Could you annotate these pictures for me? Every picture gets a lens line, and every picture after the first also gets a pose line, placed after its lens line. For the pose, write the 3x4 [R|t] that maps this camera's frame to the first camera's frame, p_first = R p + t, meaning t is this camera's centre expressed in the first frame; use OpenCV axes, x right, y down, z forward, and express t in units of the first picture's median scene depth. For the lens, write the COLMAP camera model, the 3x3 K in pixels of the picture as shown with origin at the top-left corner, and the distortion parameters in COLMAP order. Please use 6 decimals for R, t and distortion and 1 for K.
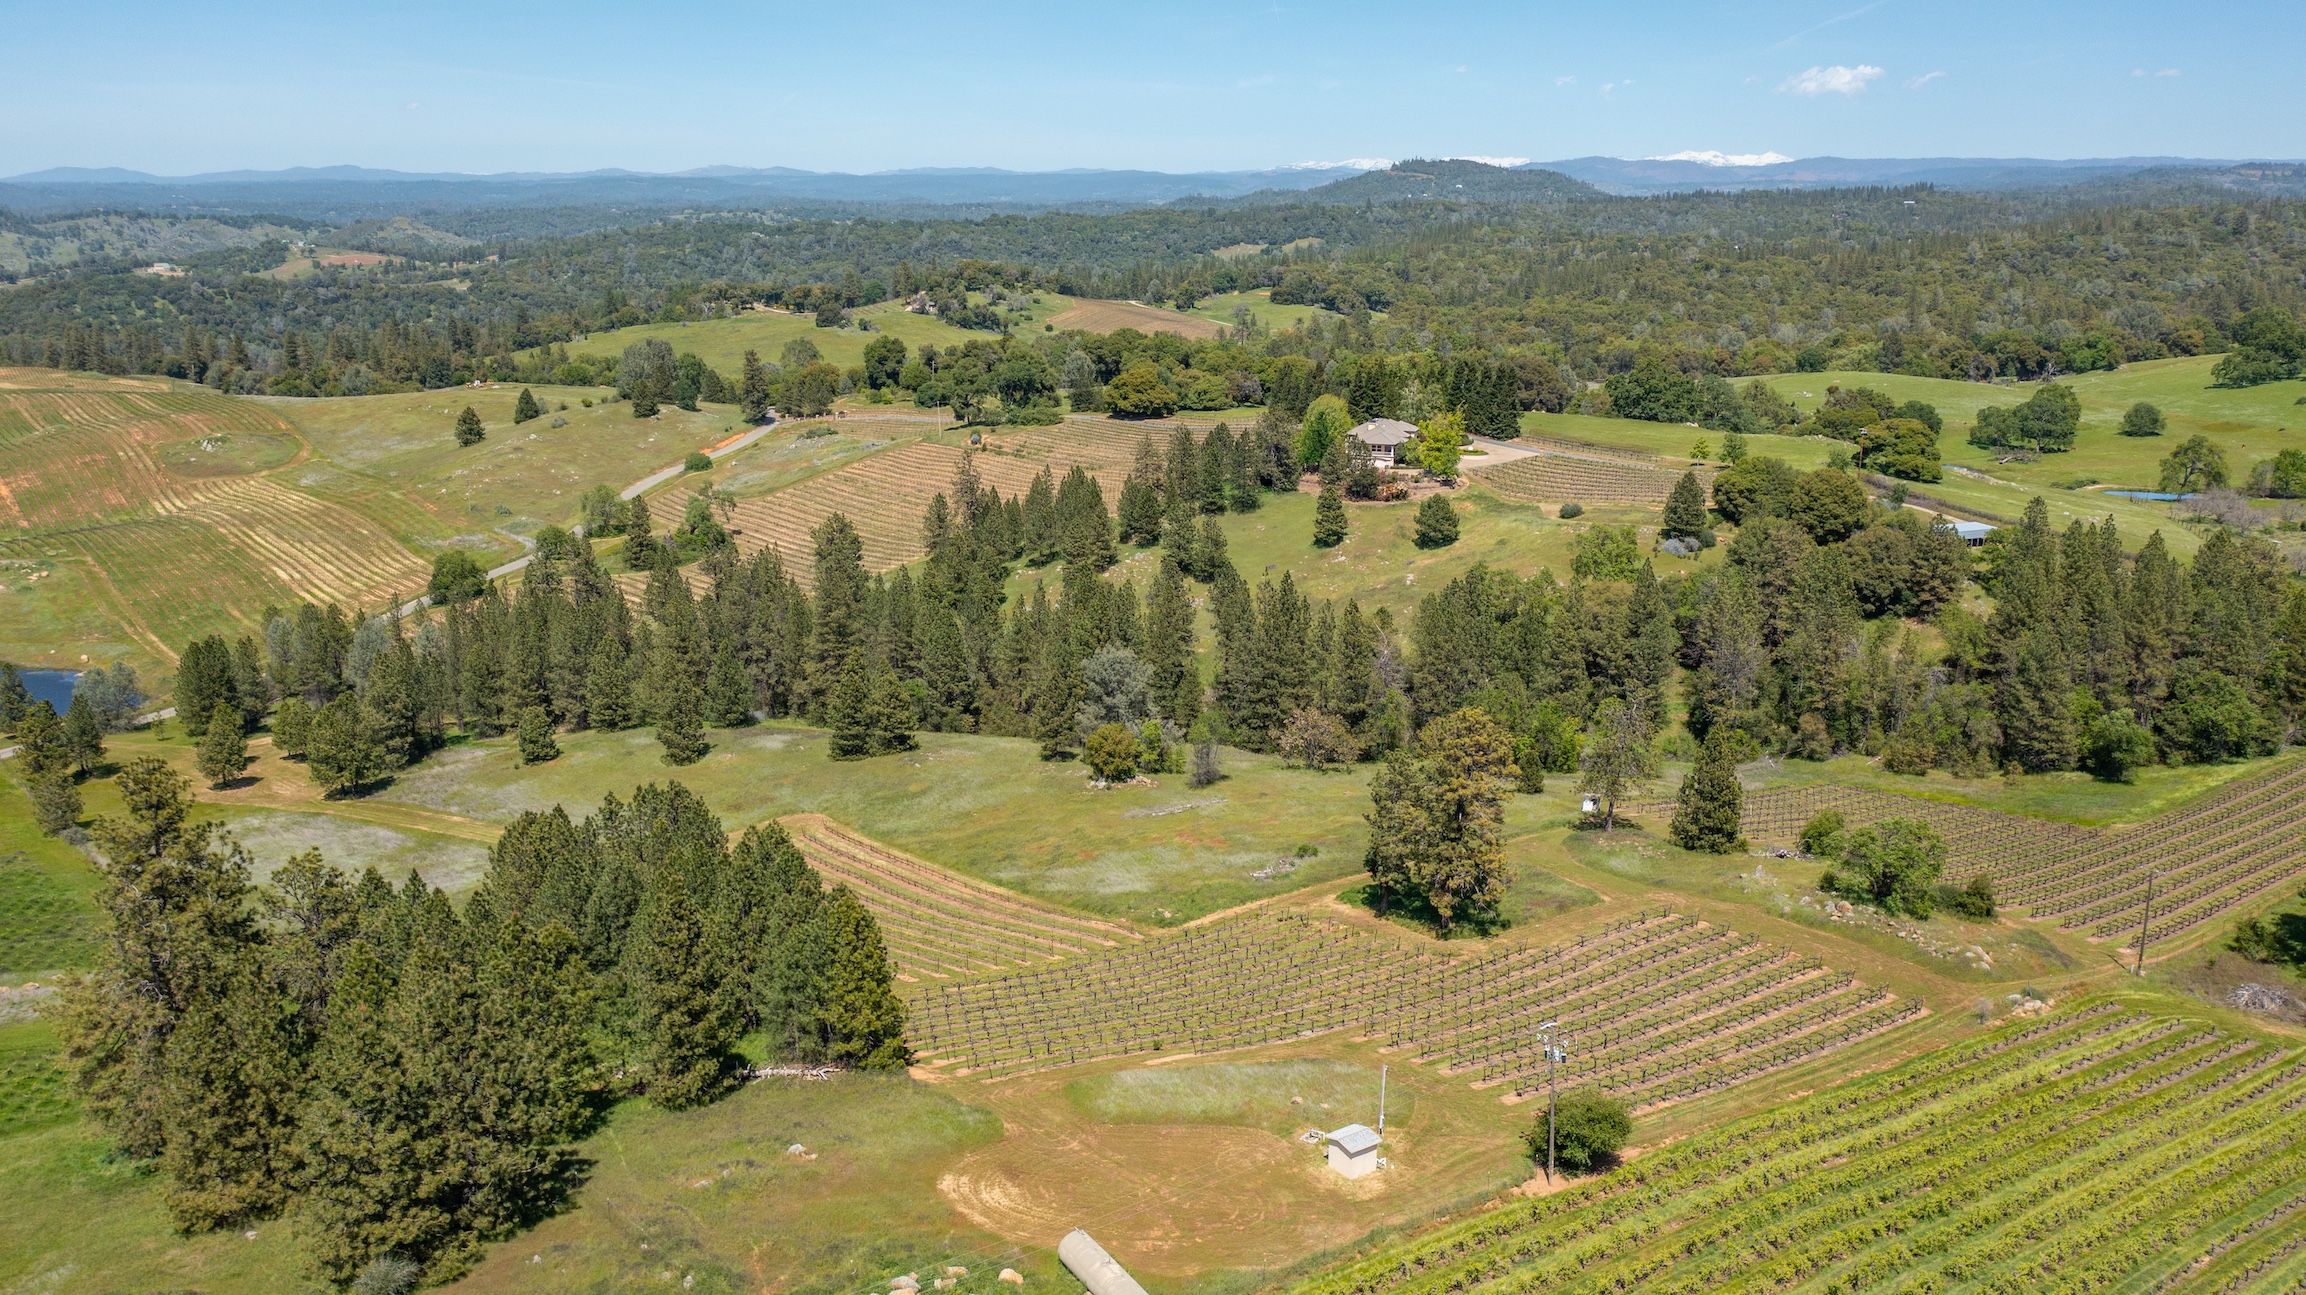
lens RADIAL K [[1835.2, 0, 1153.0], [0, 1835.2, 647.5], [0, 0, 1]] dist [-0.022155, 0.011403]
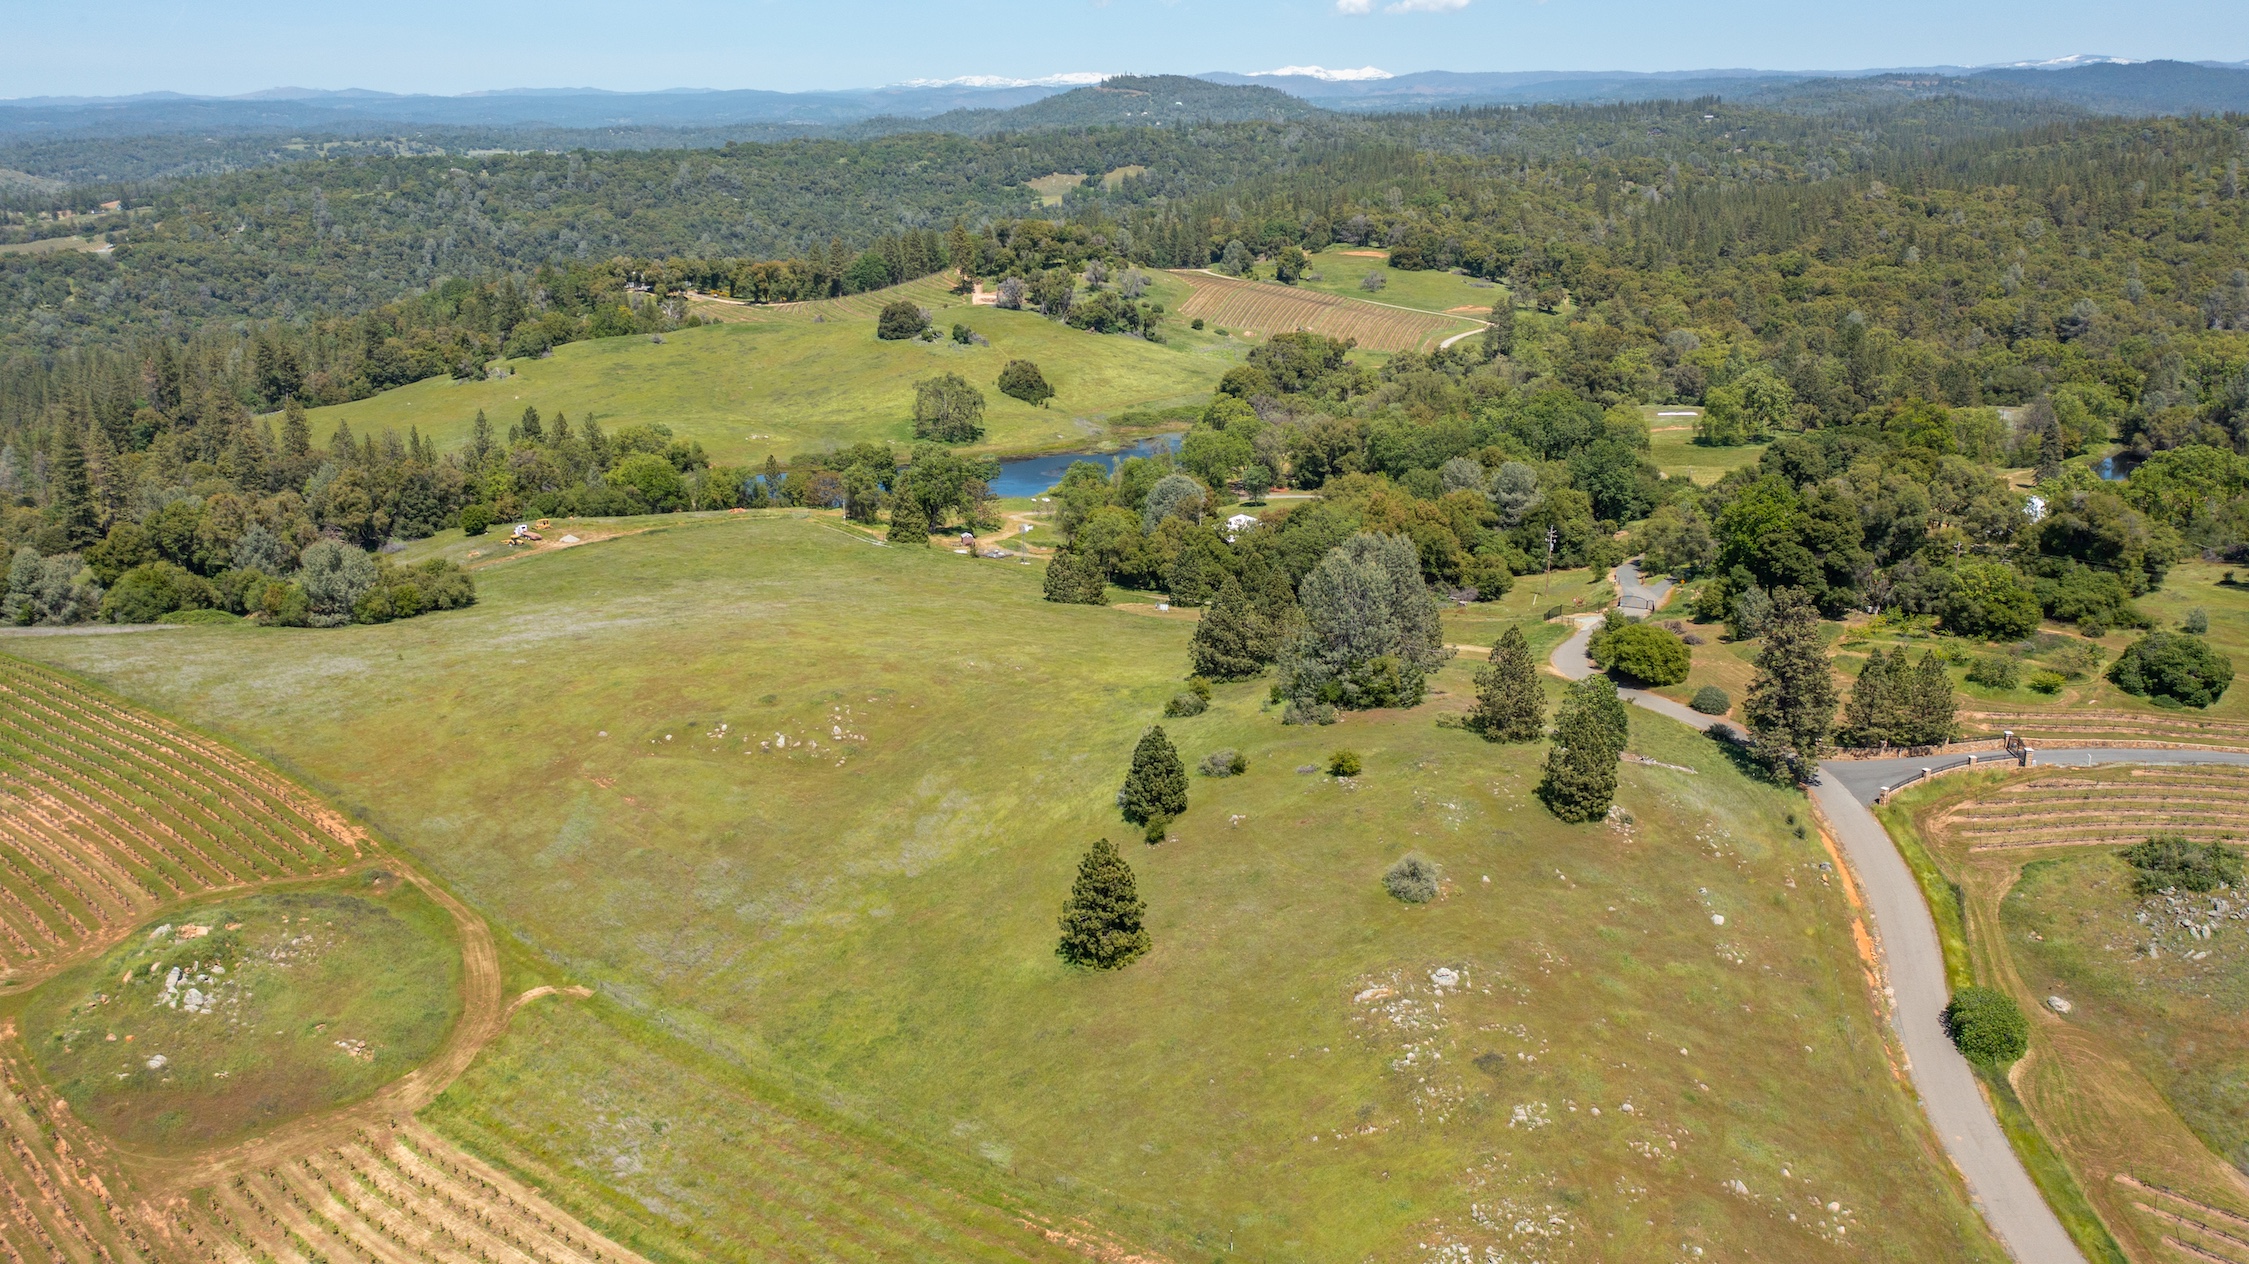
lens RADIAL K [[1813.6, 0, 1121.8], [0, 1813.6, 626.0], [0, 0, 1]] dist [-0.014515, 0.007519]
pose [[0.980717, -0.061553, 0.185486, -0.133327], [0.055213, 0.997706, 0.039162, -0.057088], [-0.187471, -0.028165, 0.981866, 0.217762]]
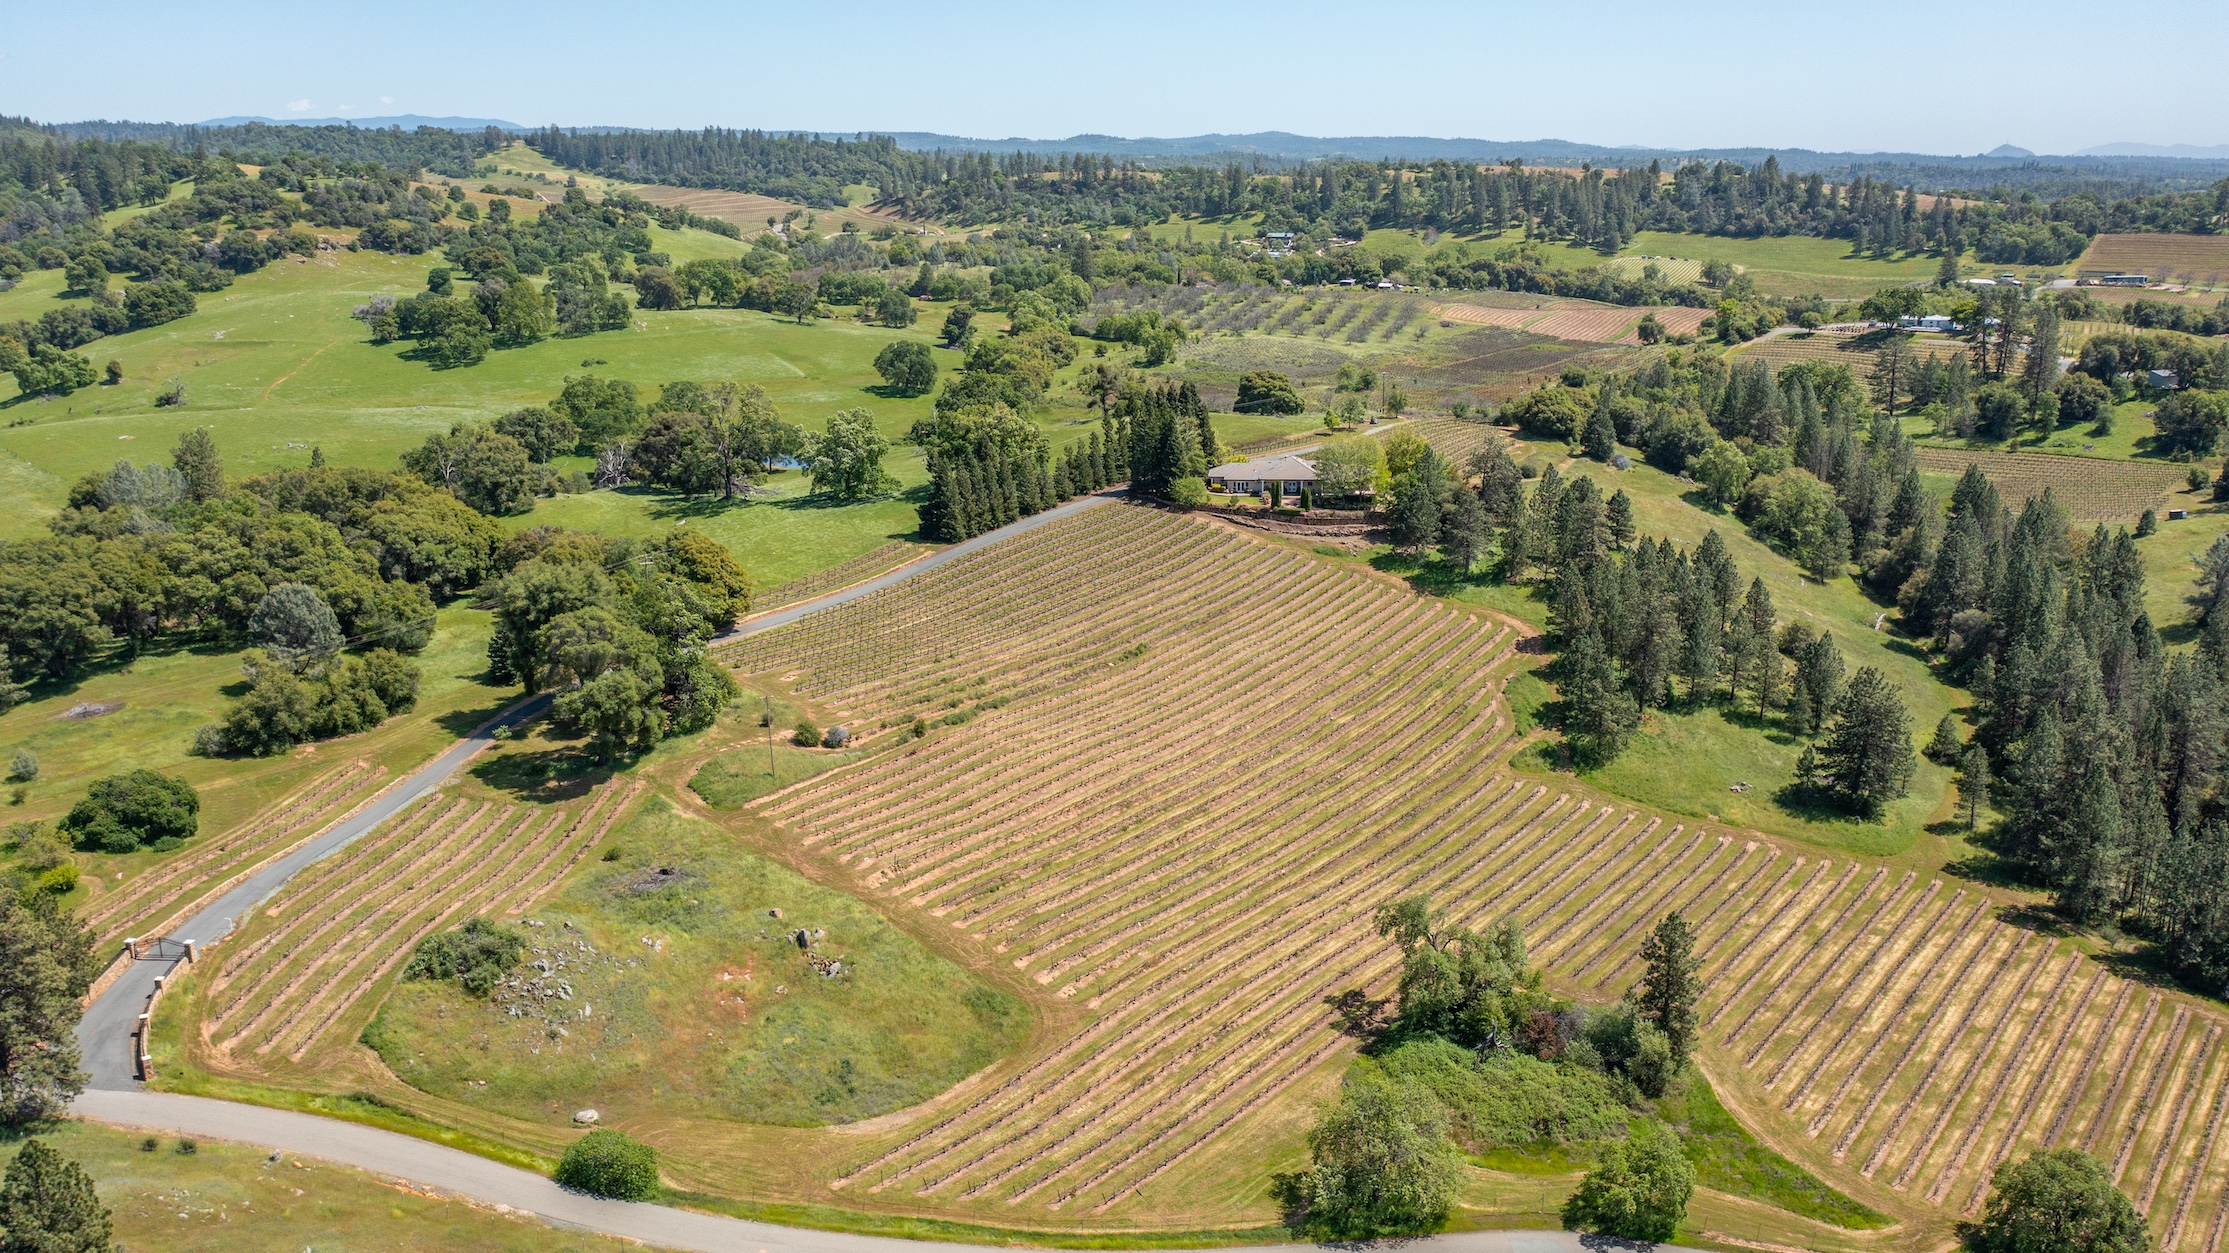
lens RADIAL K [[1826.9, 0, 1106.9], [0, 1826.9, 622.8], [0, 0, 1]] dist [-0.016890, 0.011739]
pose [[-0.223153, -0.250862, 0.941951, -0.154221], [0.230255, 0.925407, 0.301005, -0.074601], [-0.947199, 0.284059, -0.148745, 0.277266]]
